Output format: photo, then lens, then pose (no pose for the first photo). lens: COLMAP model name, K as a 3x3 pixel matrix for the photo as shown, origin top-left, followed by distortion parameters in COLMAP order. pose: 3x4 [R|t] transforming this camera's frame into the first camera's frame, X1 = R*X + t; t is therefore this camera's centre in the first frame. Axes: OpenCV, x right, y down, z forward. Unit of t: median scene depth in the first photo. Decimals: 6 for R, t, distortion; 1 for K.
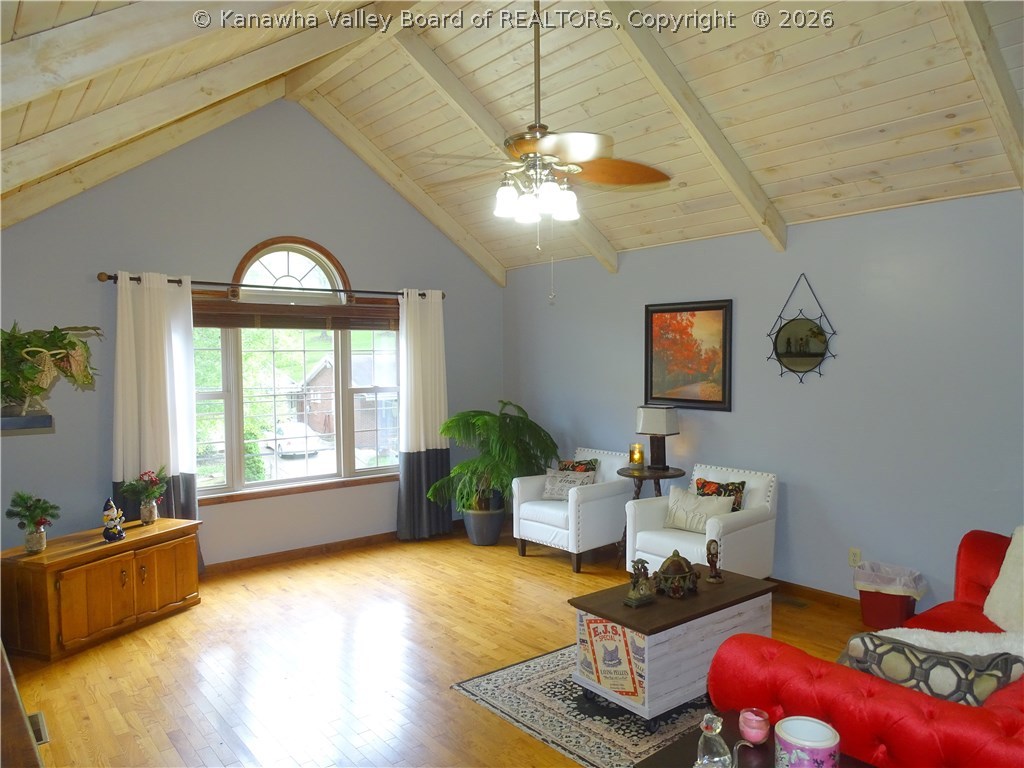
lens RADIAL K [[729.2, 0, 512.0], [0, 729.2, 384.0], [0, 0, 1]] dist [-0.004852, 0.008035]
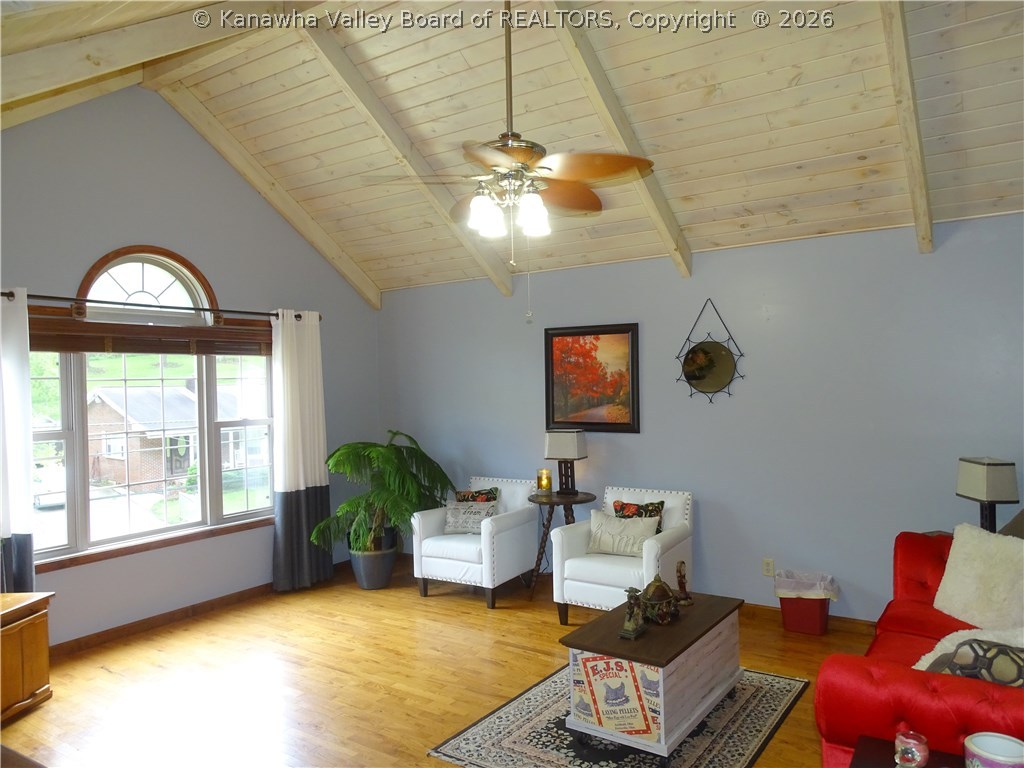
lens RADIAL K [[729.2, 0, 512.0], [0, 729.2, 384.0], [0, 0, 1]] dist [-0.004852, 0.008035]
pose [[0.956732, -0.014171, 0.290626, -0.160305], [0.025913, 0.998994, -0.036594, 0.001996], [-0.289815, 0.042542, 0.956137, 0.074050]]
